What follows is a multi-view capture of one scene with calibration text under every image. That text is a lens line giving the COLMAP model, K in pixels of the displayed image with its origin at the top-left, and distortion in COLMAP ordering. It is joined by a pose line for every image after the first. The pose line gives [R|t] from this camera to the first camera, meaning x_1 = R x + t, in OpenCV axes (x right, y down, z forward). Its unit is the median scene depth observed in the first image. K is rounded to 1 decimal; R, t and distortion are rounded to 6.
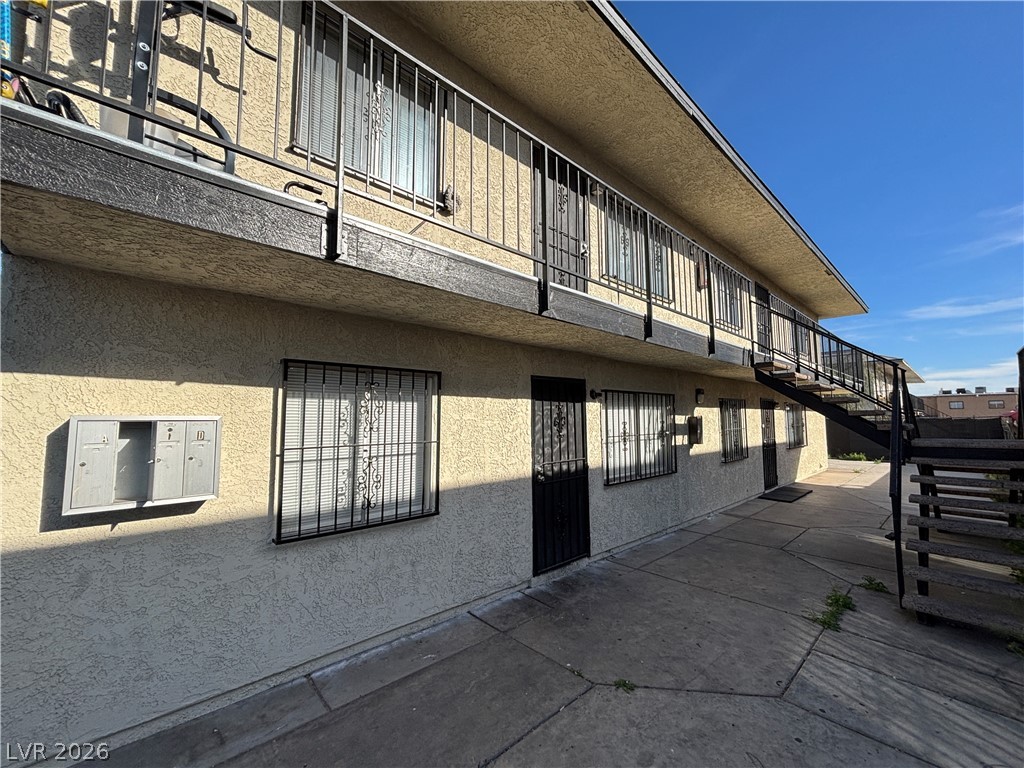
lens RADIAL K [[408.4, 0, 512.0], [0, 408.4, 384.0], [0, 0, 1]] dist [-0.002983, 0.000098]
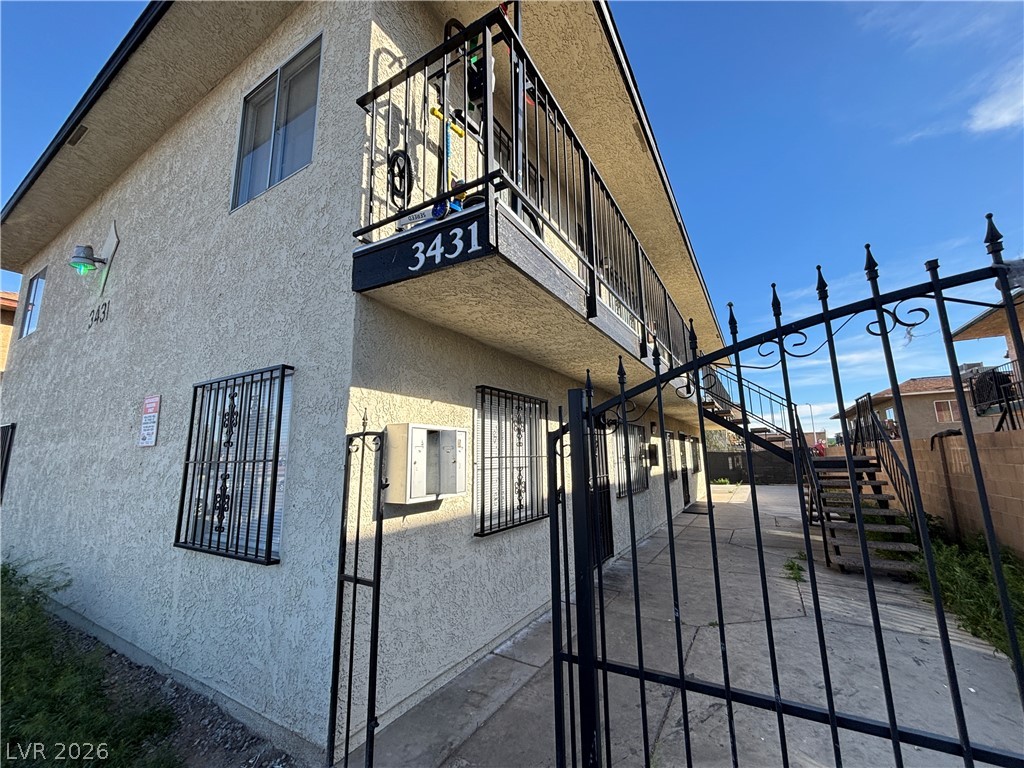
lens RADIAL K [[412.3, 0, 512.0], [0, 412.3, 384.0], [0, 0, 1]] dist [-0.002570, 0.000310]
pose [[0.958563, 0.038118, 0.282320, -0.766785], [-0.012003, 0.995532, -0.093661, 0.047930], [-0.284629, 0.086392, 0.954737, -0.213186]]
